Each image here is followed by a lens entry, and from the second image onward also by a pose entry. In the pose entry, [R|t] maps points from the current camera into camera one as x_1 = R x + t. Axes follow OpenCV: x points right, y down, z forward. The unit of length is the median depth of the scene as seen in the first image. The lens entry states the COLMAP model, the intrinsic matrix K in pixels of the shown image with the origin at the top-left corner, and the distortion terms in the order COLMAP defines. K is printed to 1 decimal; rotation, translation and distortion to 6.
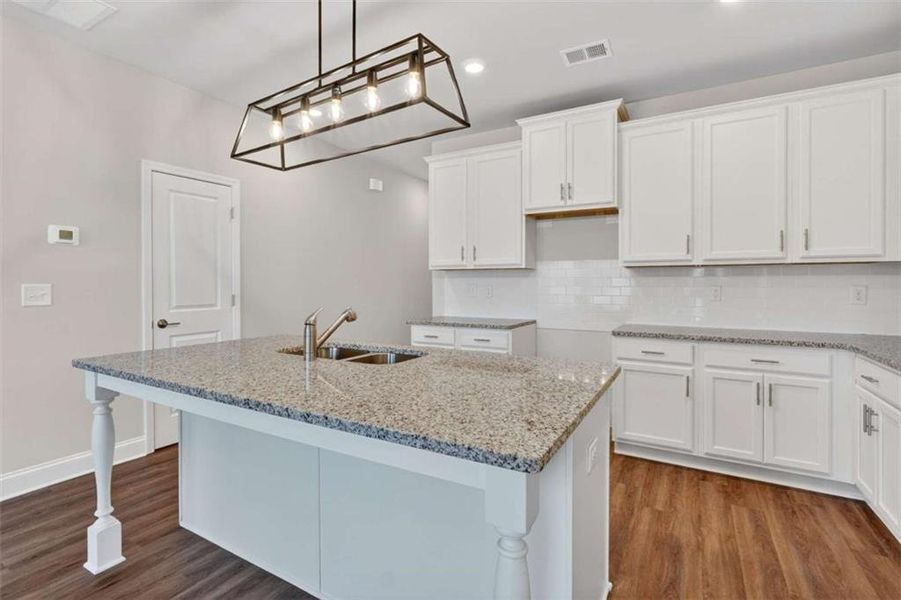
lens RADIAL K [[423.3, 0, 449.1], [0, 423.3, 286.1], [0, 0, 1]] dist [-0.000477, 0.000597]
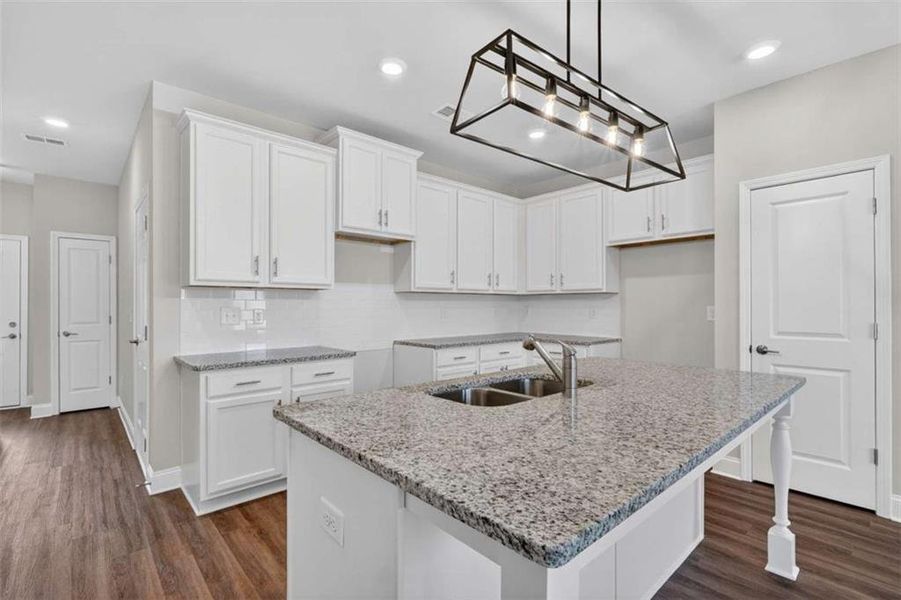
lens RADIAL K [[415.0, 0, 450.0], [0, 415.0, 302.4], [0, 0, 1]] dist [-0.001203, -0.000318]
pose [[0.310007, 0.005943, 0.950716, -0.998401], [0.006014, 0.999948, -0.008212, -0.008490], [-0.950715, 0.008263, 0.309956, 0.806998]]
